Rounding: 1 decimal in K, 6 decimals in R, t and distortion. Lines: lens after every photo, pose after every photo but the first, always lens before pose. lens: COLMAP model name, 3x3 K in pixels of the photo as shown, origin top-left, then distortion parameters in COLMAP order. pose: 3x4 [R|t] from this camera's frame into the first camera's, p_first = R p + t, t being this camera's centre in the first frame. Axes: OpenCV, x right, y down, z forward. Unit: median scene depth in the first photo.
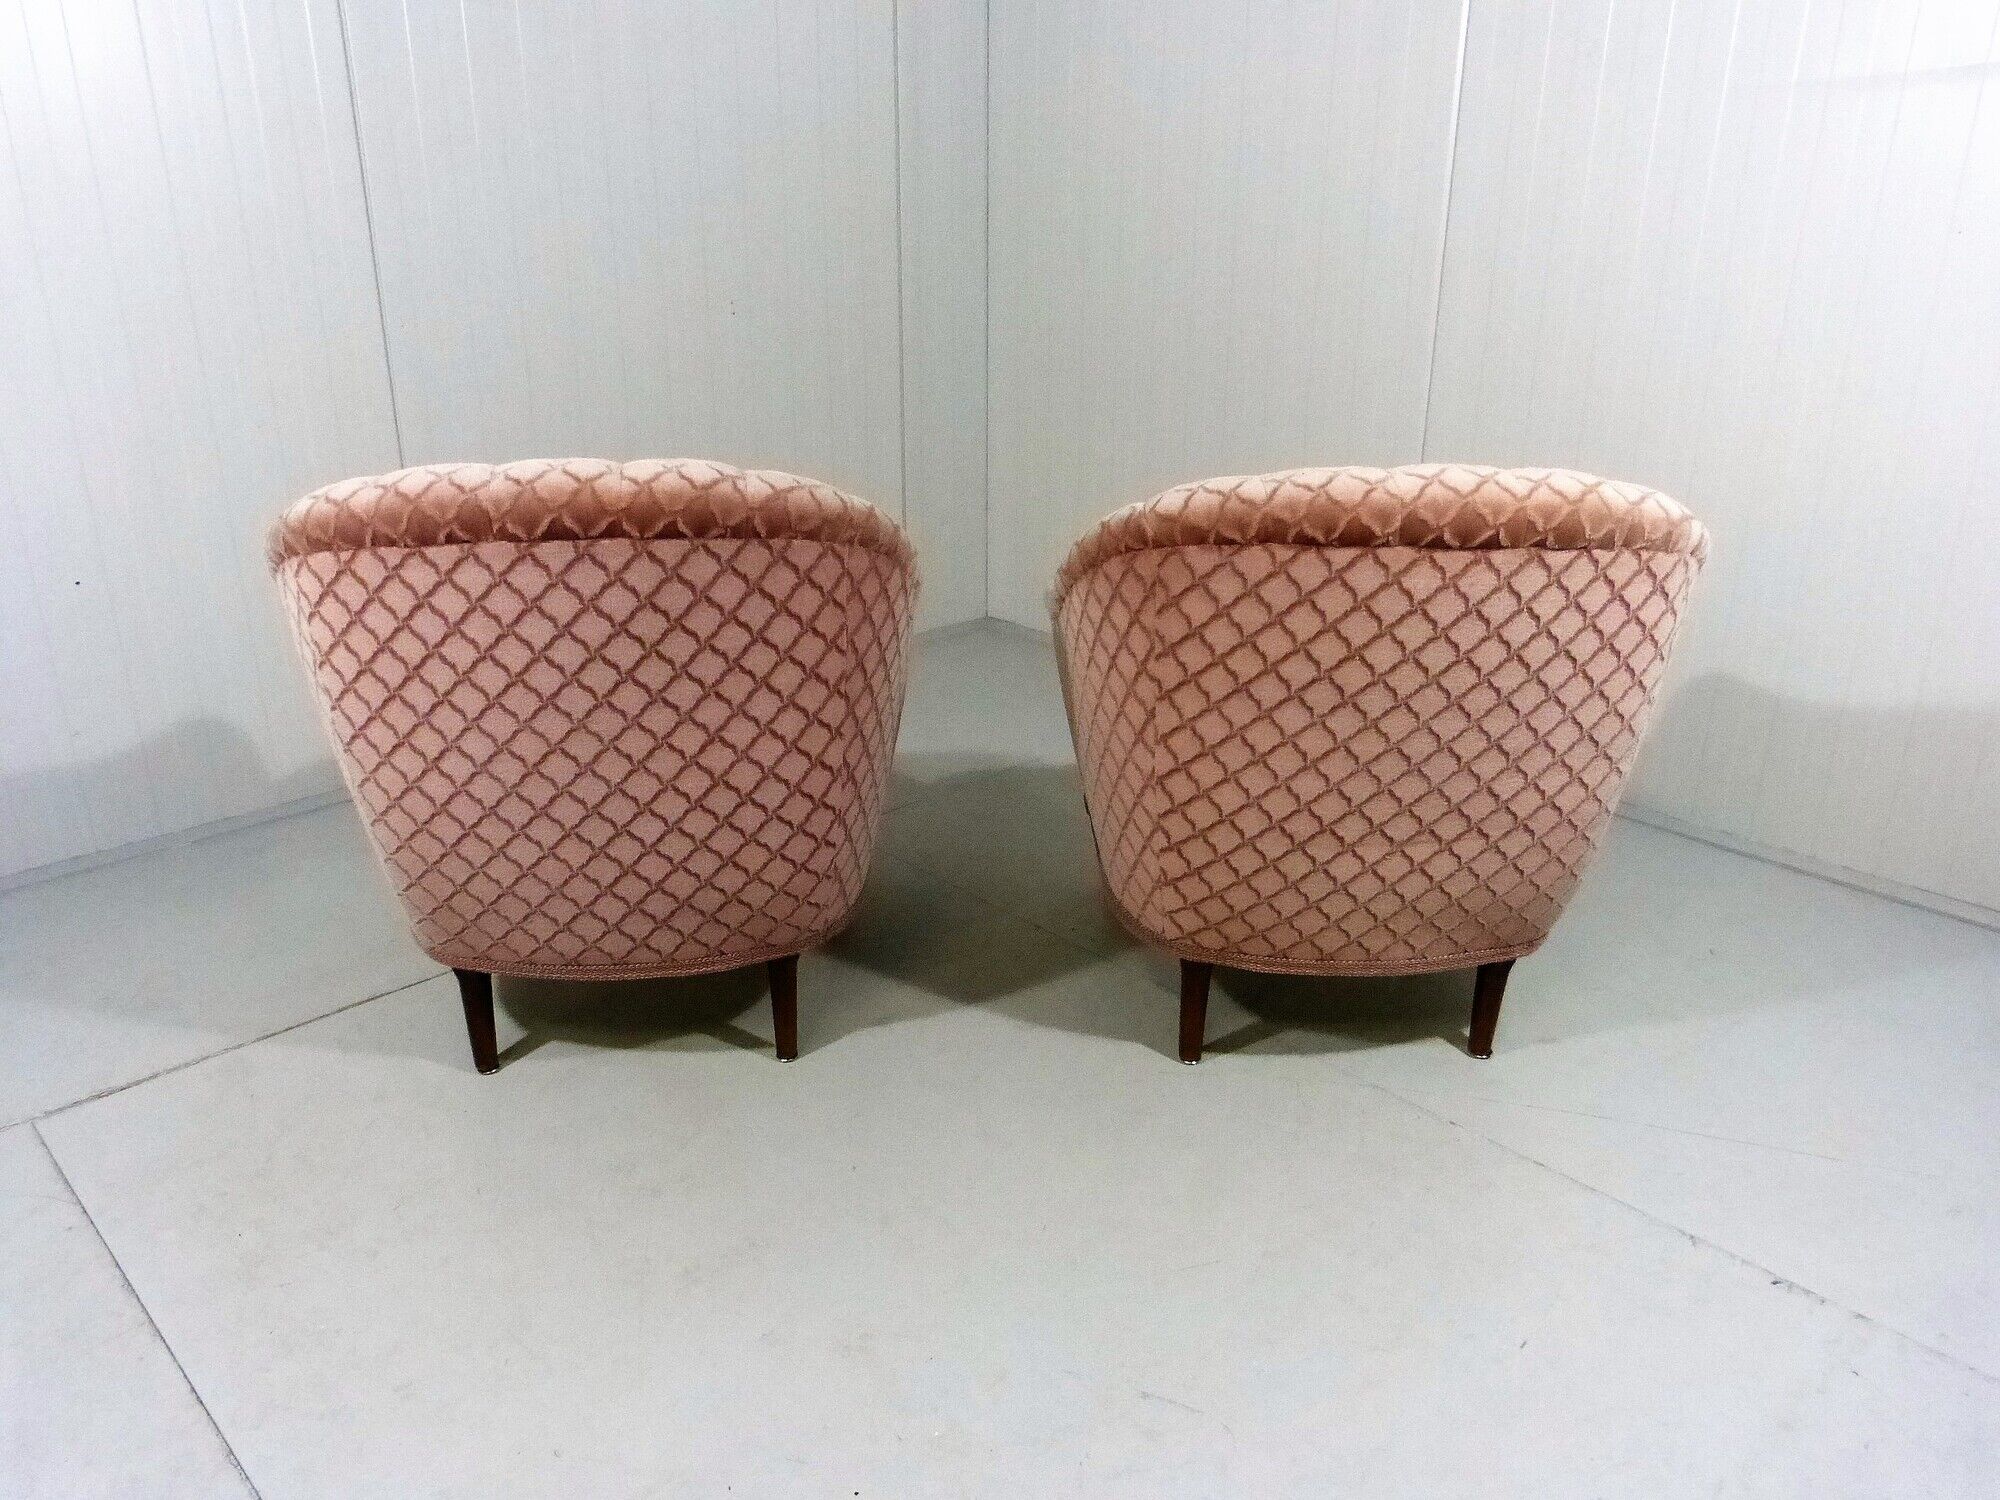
lens RADIAL K [[1464.4, 0, 1000.0], [0, 1464.4, 750.0], [0, 0, 1]] dist [0.001822, -0.008791]
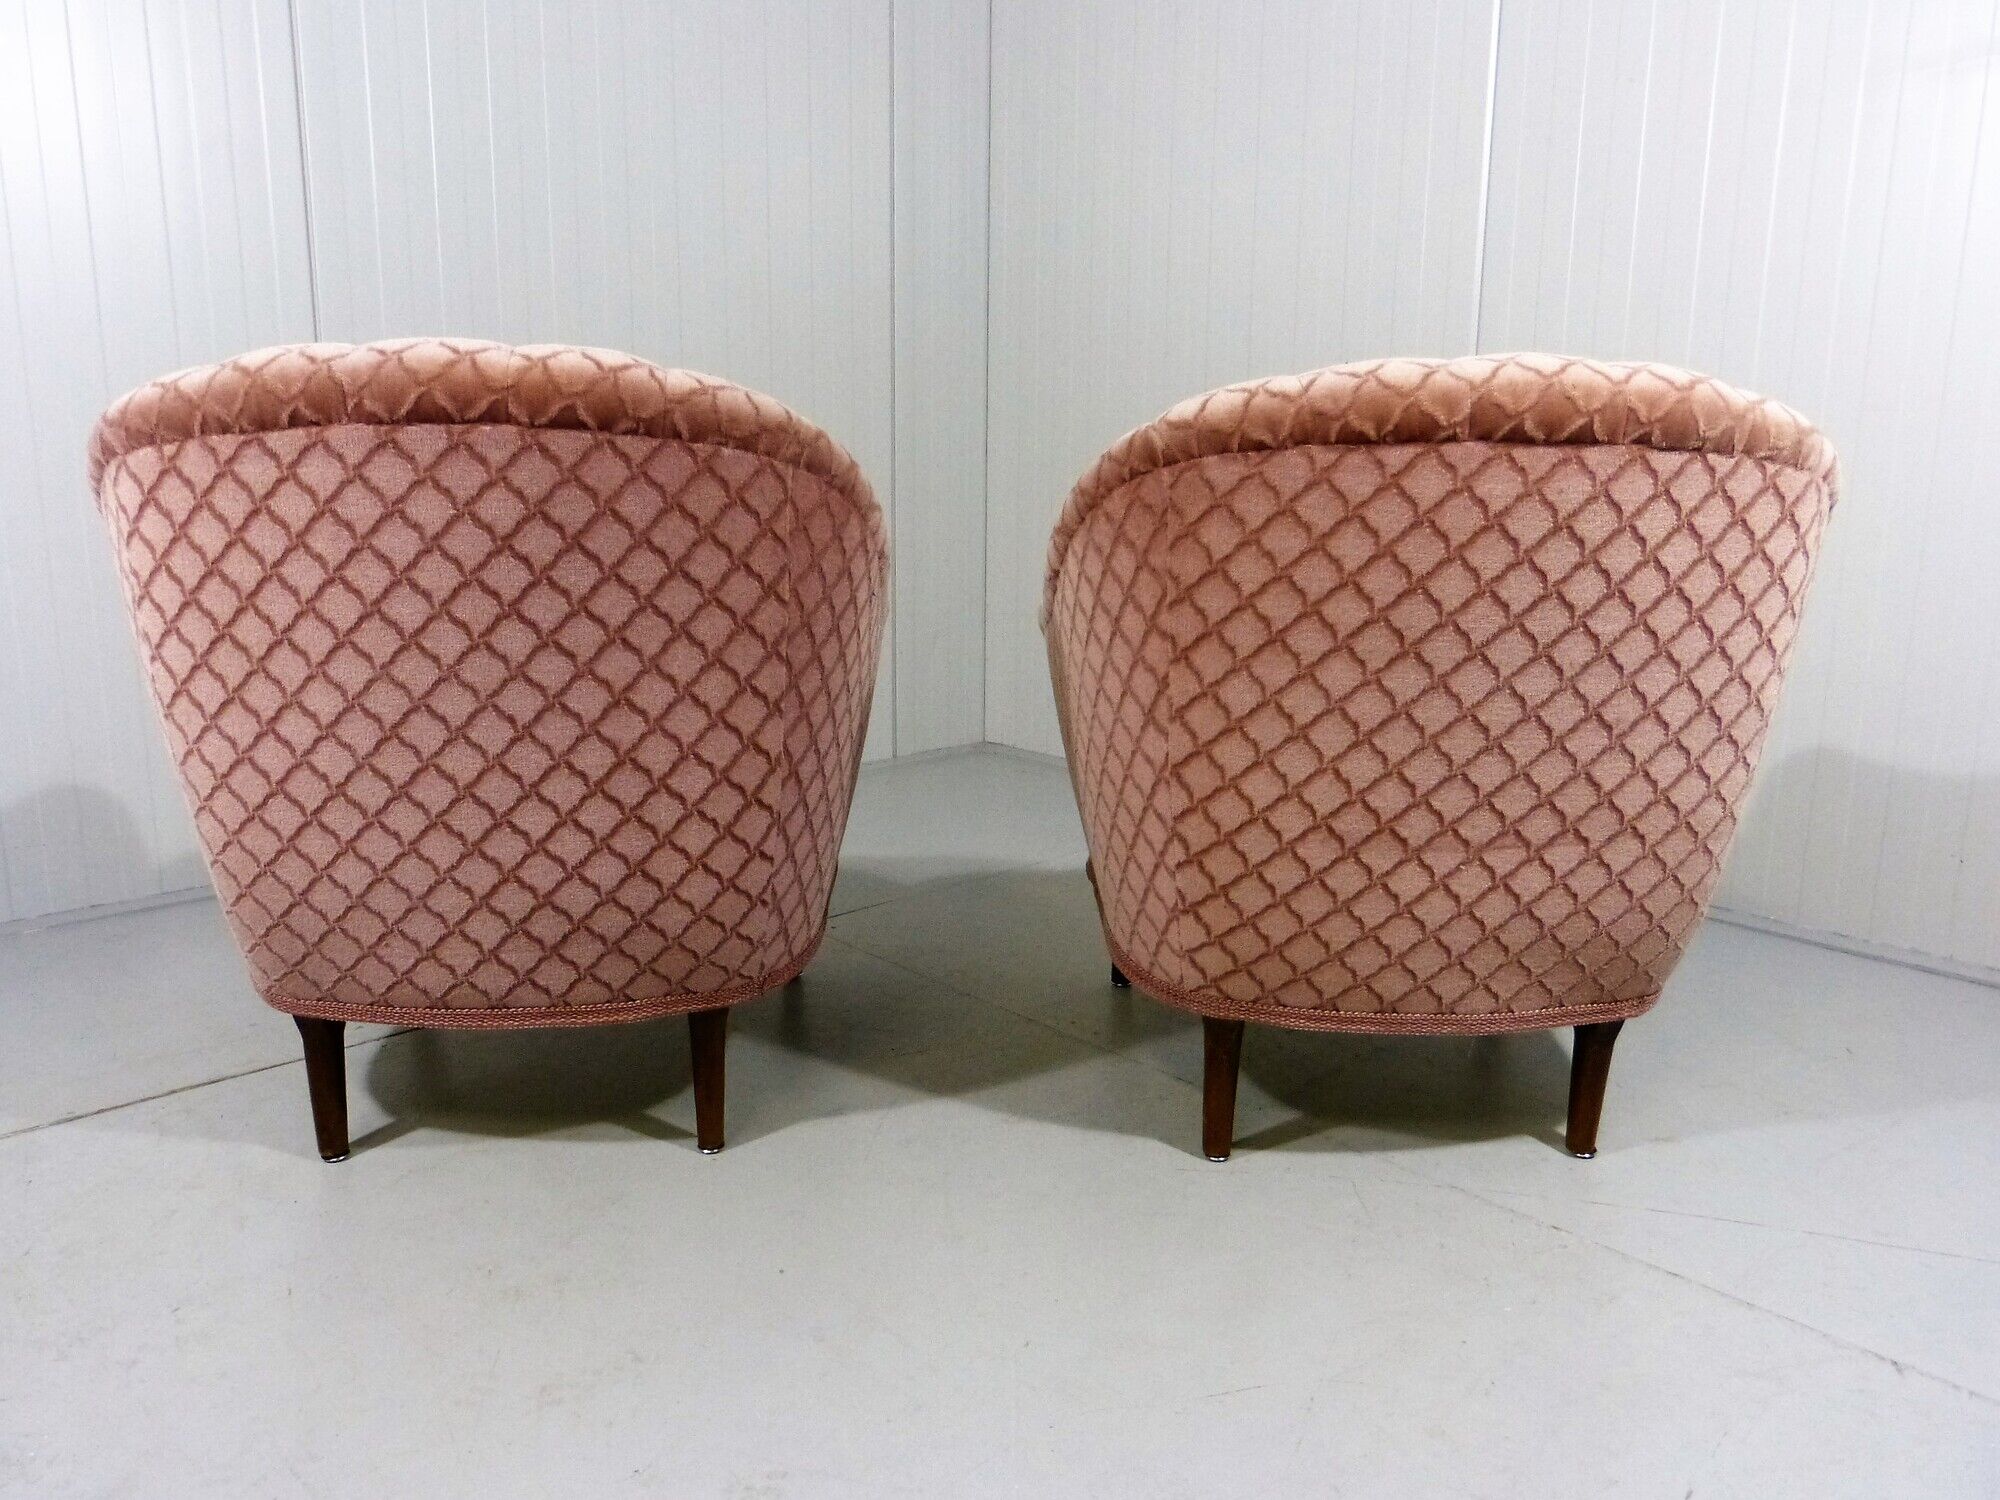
lens RADIAL K [[1504.9, 0, 998.7], [0, 1504.9, 745.6], [0, 0, 1]] dist [-0.010688, 0.003475]
pose [[0.999938, 0.007267, -0.008496, 0.020152], [-0.008514, 0.987495, -0.157418, 0.144923], [0.007246, 0.157481, 0.987495, 0.189978]]
